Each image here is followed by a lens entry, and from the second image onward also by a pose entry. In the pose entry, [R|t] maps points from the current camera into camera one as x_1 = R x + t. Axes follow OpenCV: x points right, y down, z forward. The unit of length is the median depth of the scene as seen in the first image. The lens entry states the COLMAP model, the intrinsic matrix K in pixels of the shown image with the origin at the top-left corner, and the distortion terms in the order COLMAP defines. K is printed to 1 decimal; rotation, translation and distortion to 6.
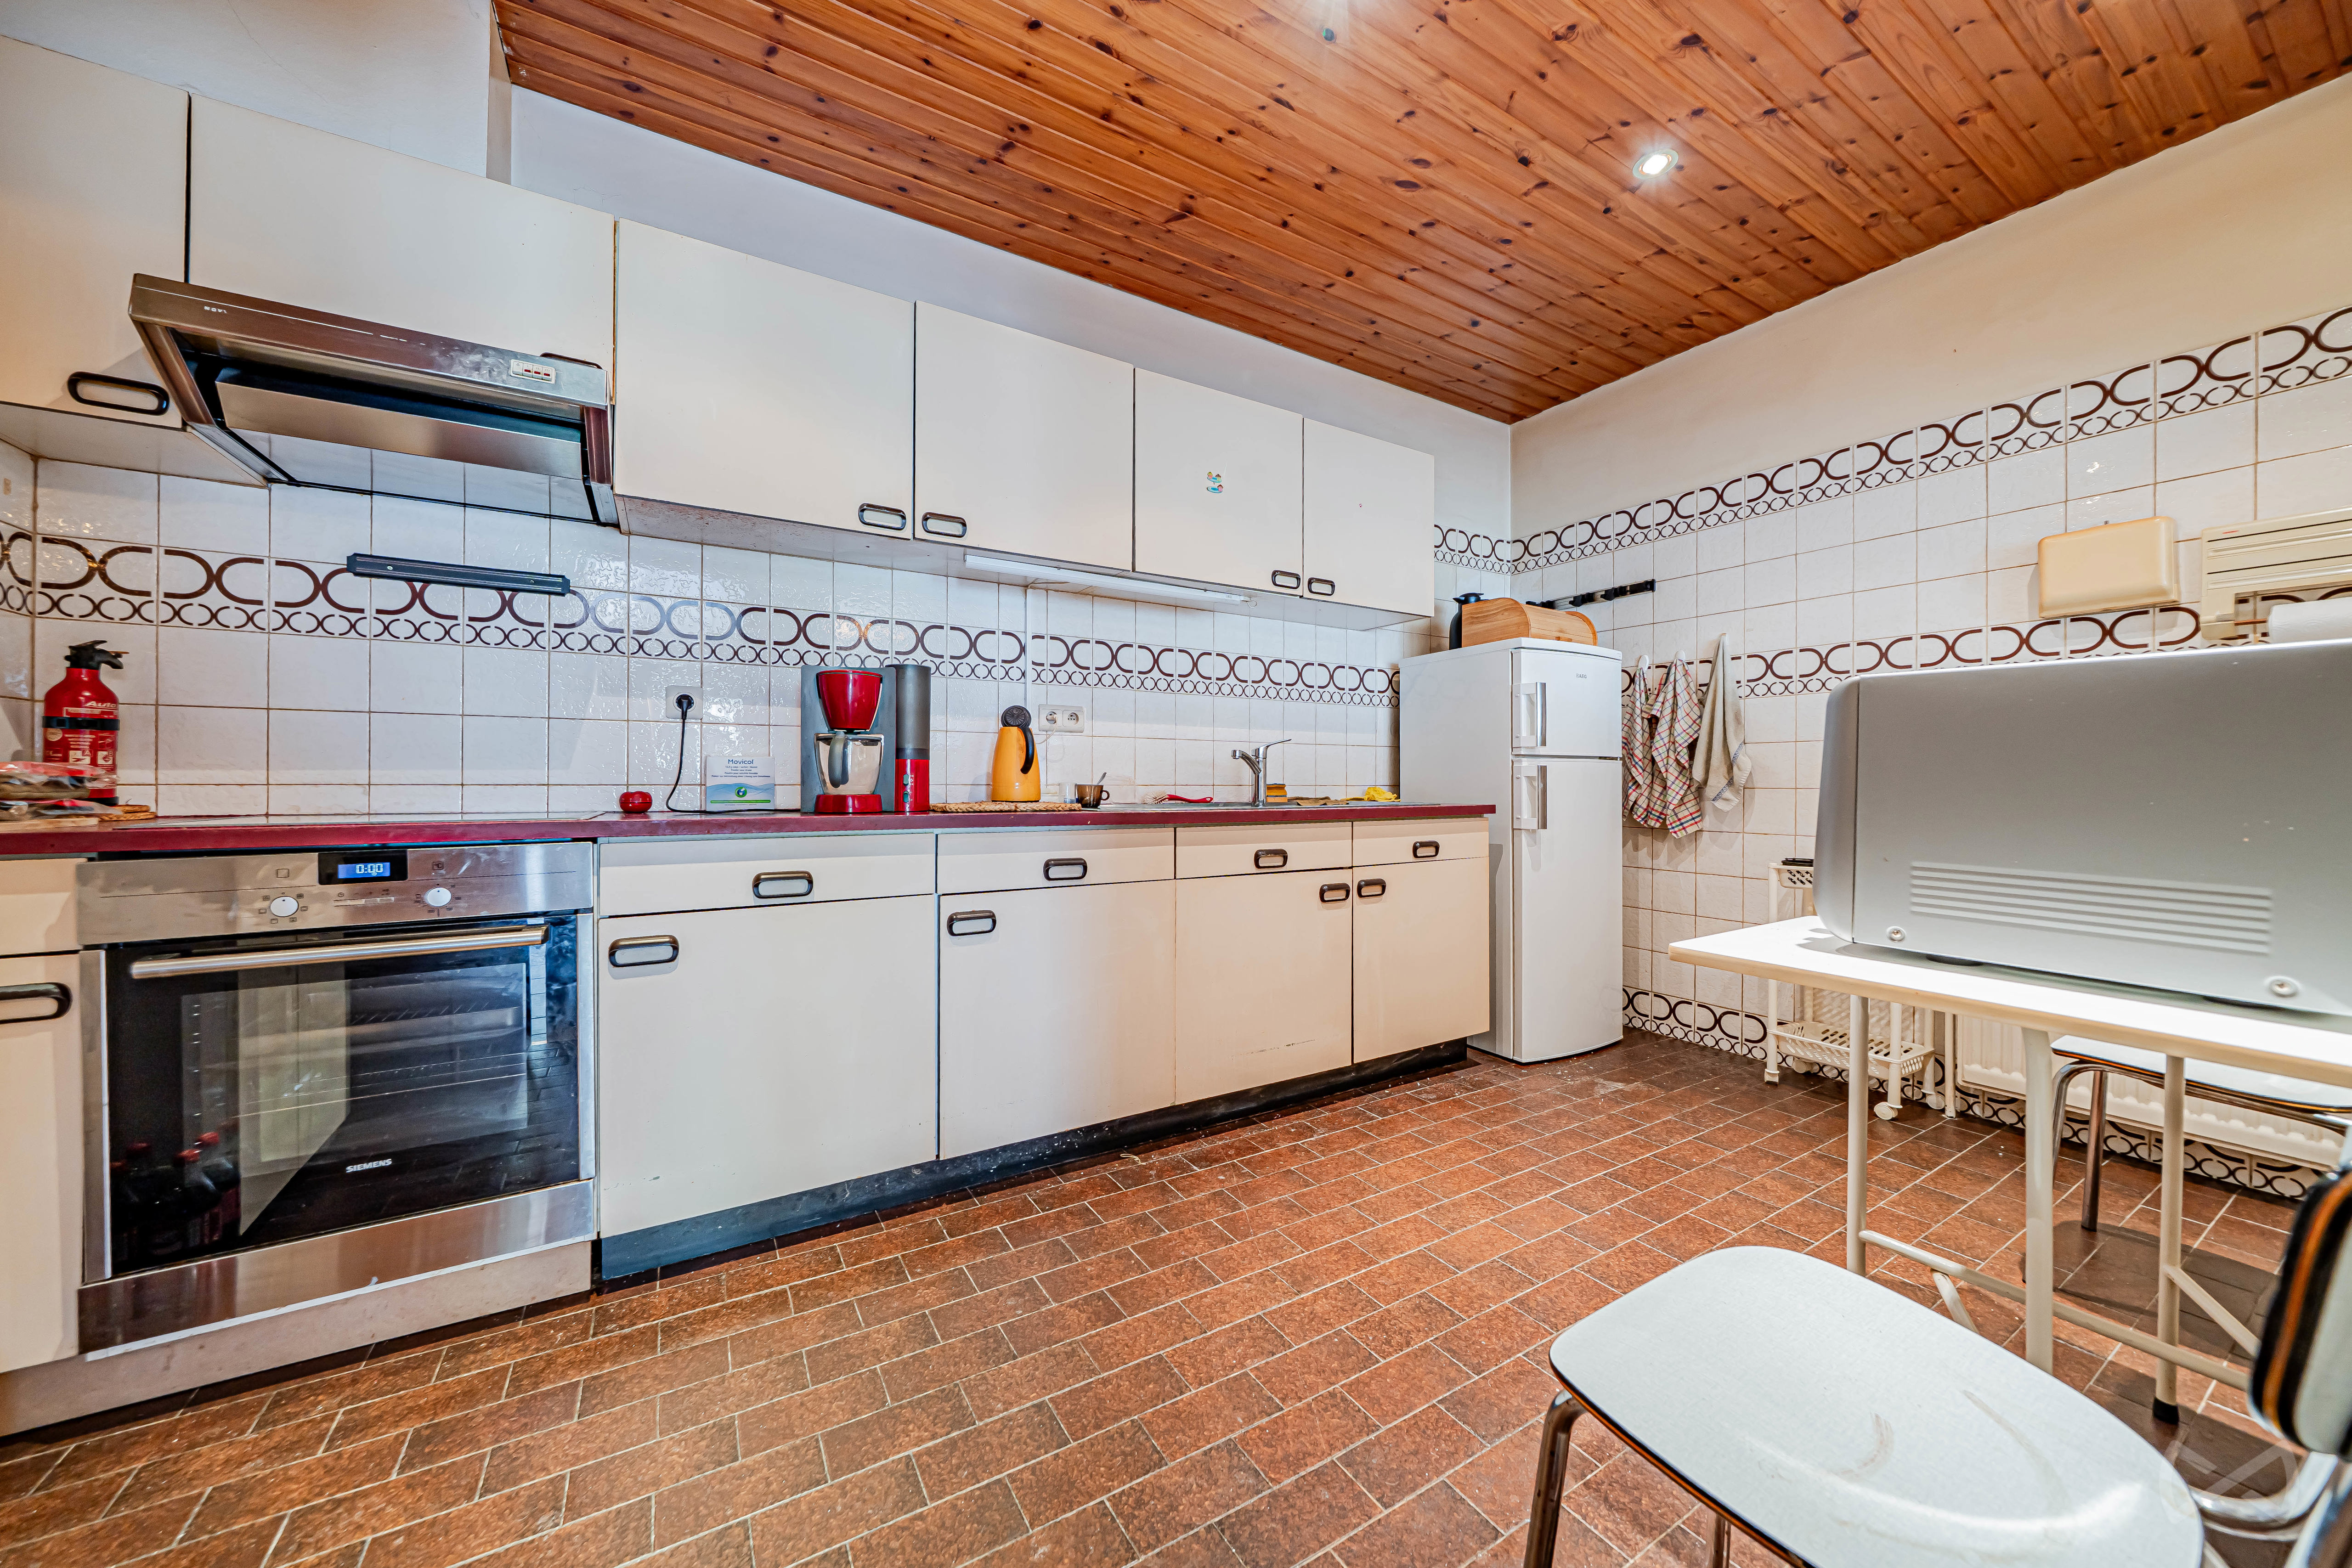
lens RADIAL K [[810.1, 0, 1166.3], [0, 810.1, 784.7], [0, 0, 1]] dist [-0.010635, -0.000071]
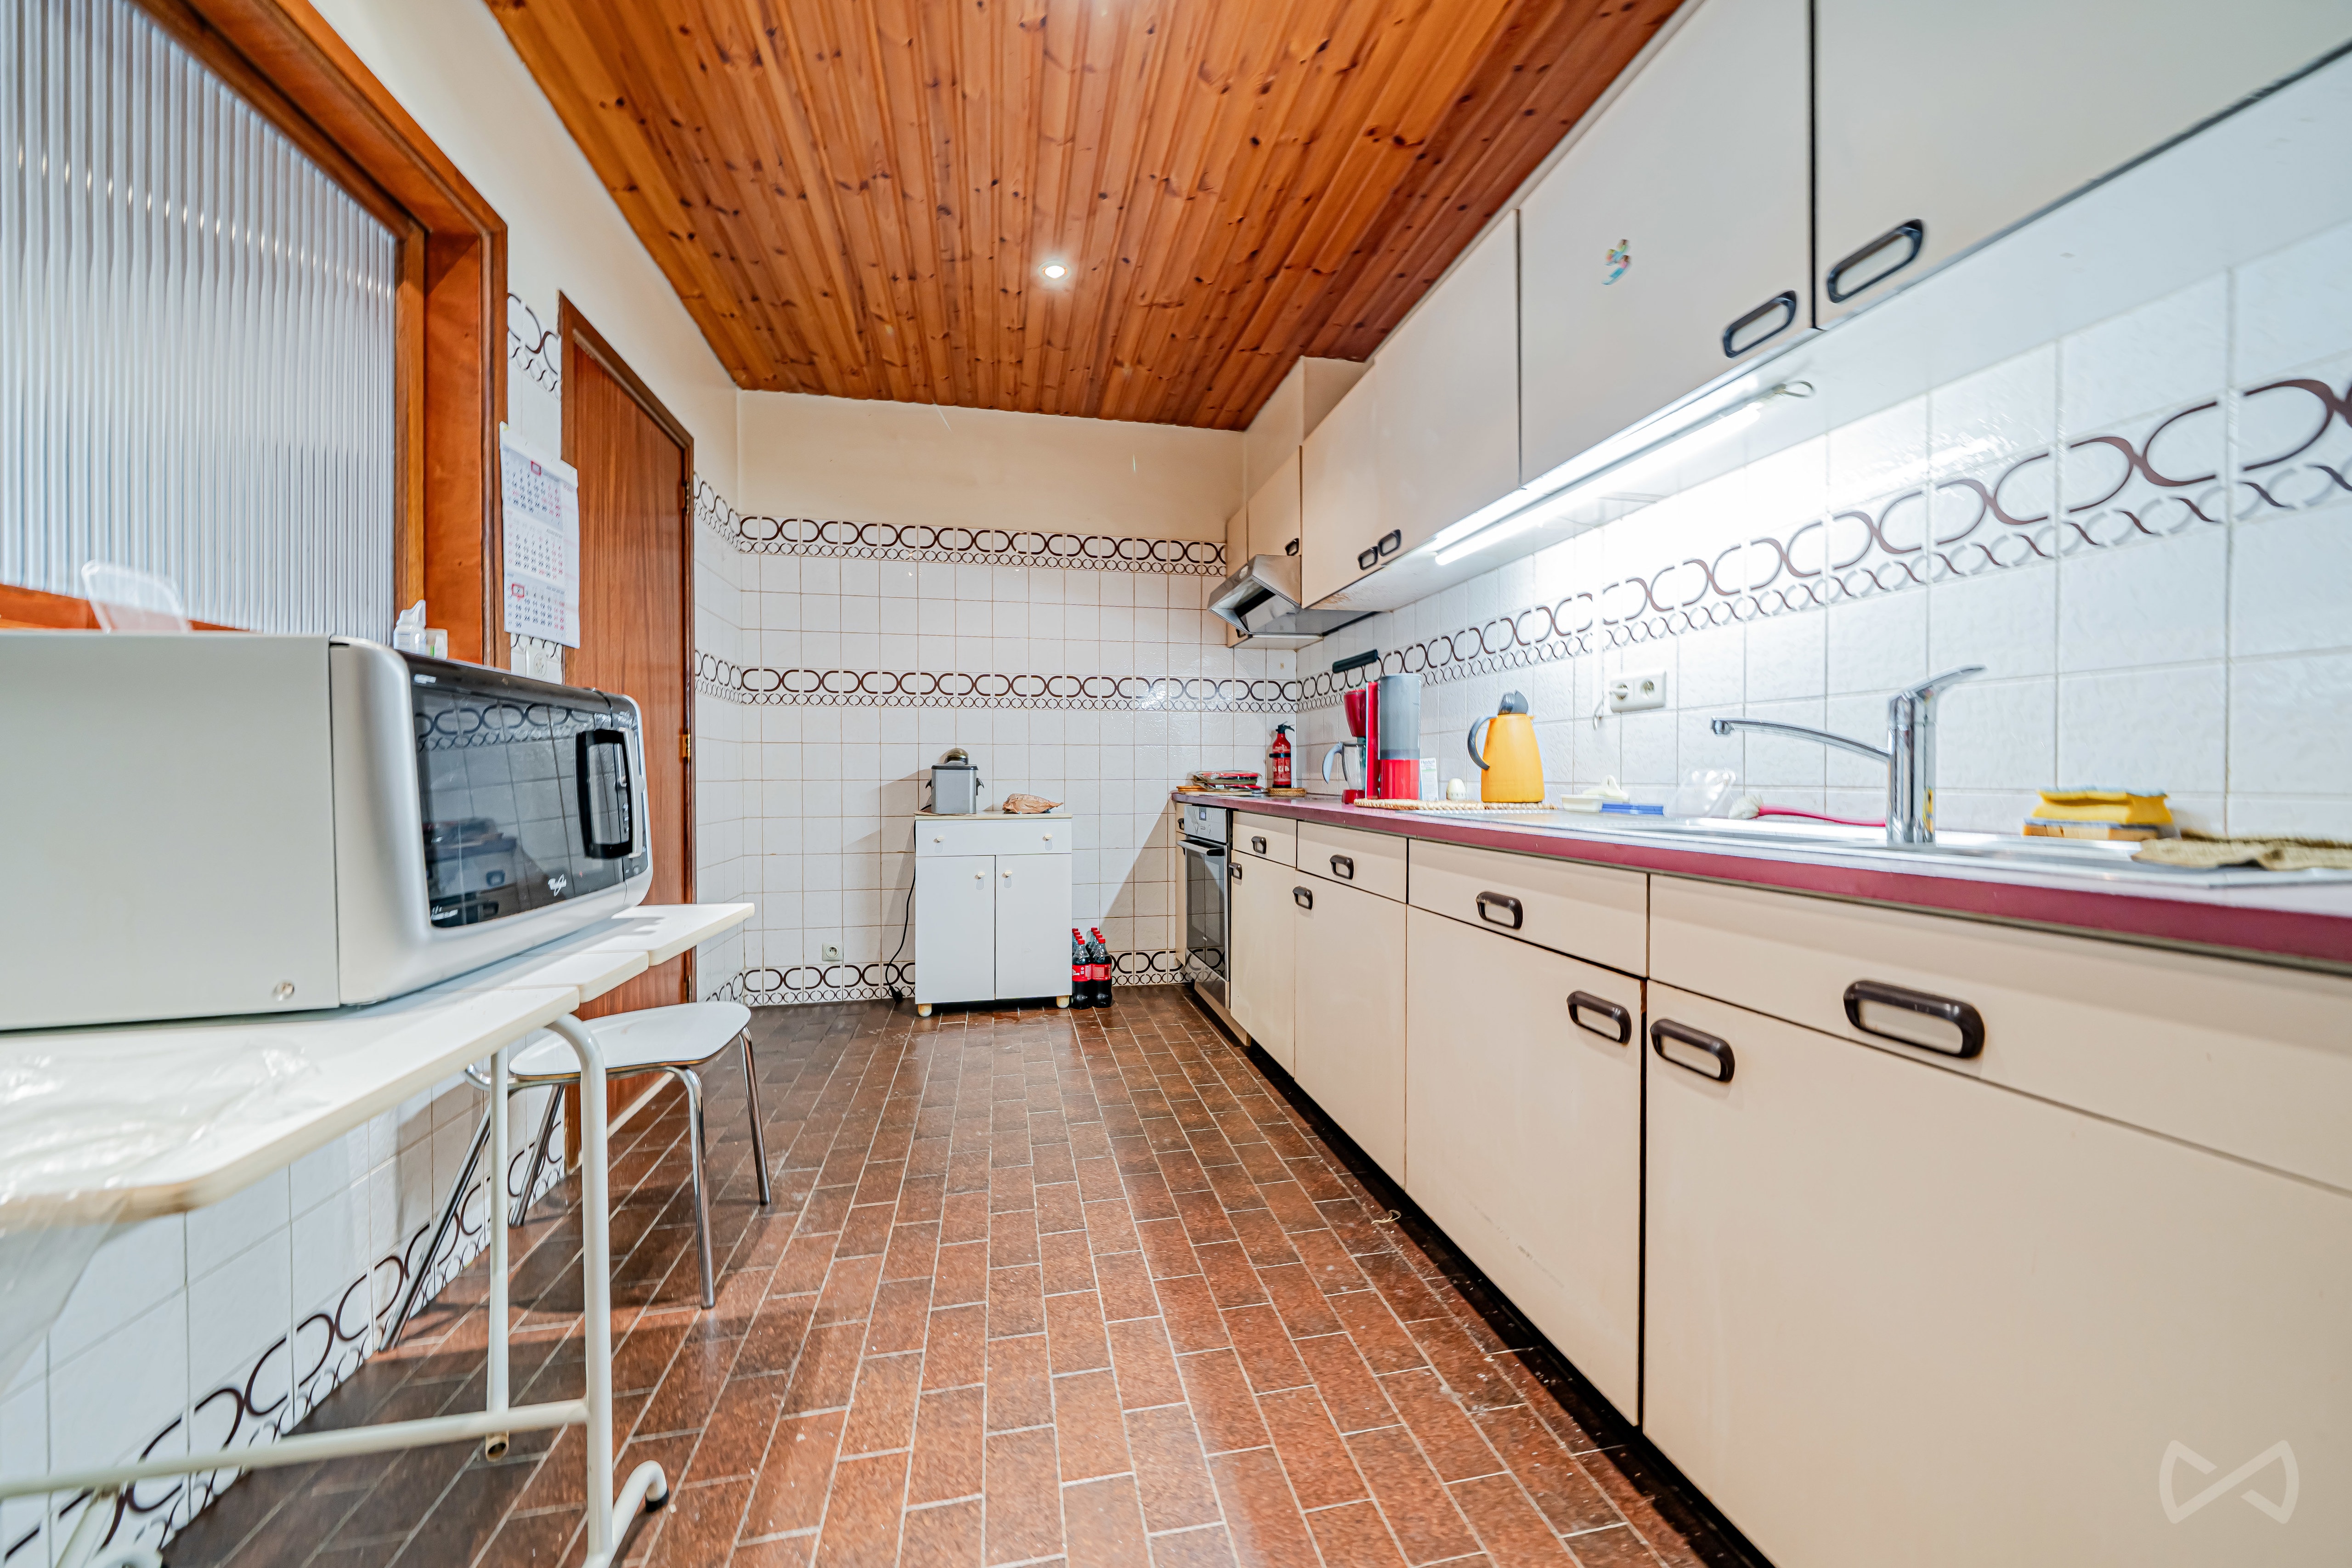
lens RADIAL K [[810.2, 0, 1170.2], [0, 810.2, 775.9], [0, 0, 1]] dist [-0.010635, -0.000071]
pose [[-0.313406, -0.003264, -0.949613, 0.943683], [-0.010566, 0.999944, 0.000050, -0.006338], [0.949560, 0.010050, -0.313423, 1.162292]]
